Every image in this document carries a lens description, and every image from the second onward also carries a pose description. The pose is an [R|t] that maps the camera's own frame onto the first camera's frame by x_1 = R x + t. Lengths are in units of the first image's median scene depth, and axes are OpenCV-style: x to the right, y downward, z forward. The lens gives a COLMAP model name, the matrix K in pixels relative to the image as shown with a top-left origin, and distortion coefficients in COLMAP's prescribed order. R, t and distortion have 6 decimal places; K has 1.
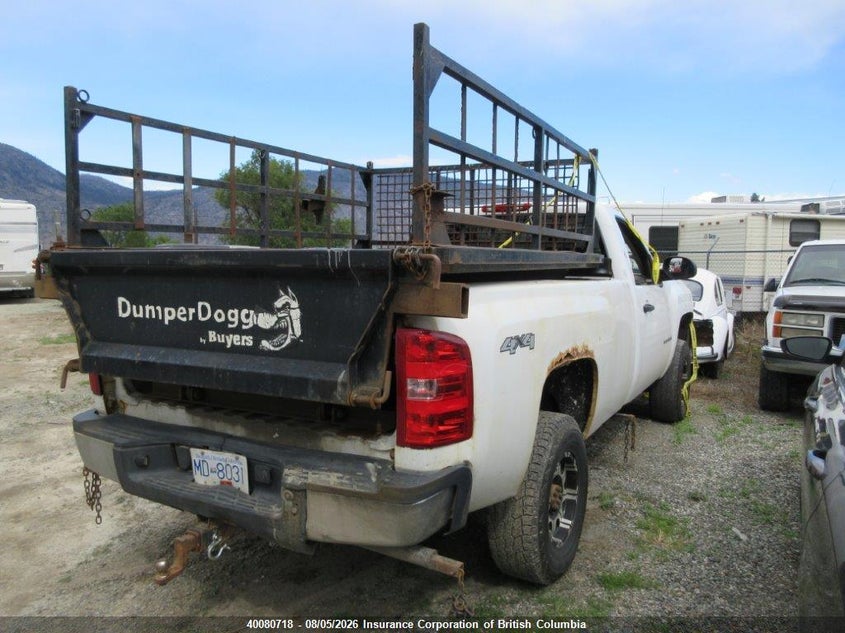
lens RADIAL K [[627.0, 0, 422.5], [0, 627.0, 316.5], [0, 0, 1]] dist [0.009433, -0.004673]
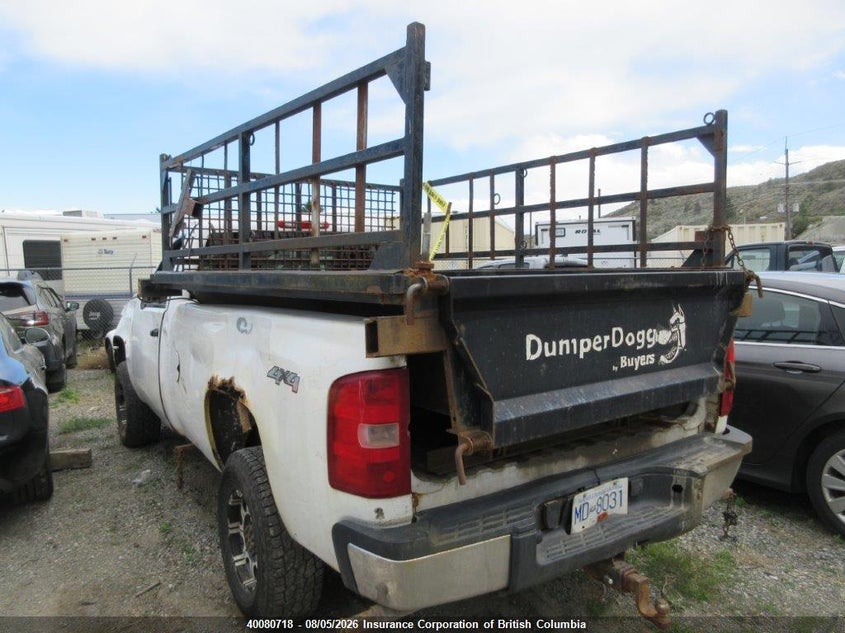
lens RADIAL K [[627.0, 0, 422.5], [0, 627.0, 316.5], [0, 0, 1]] dist [0.009433, -0.004673]
pose [[0.454302, -0.072682, 0.887878, -1.319193], [0.093187, 0.995076, 0.033776, -0.098331], [-0.885960, 0.067394, 0.458838, 0.819272]]
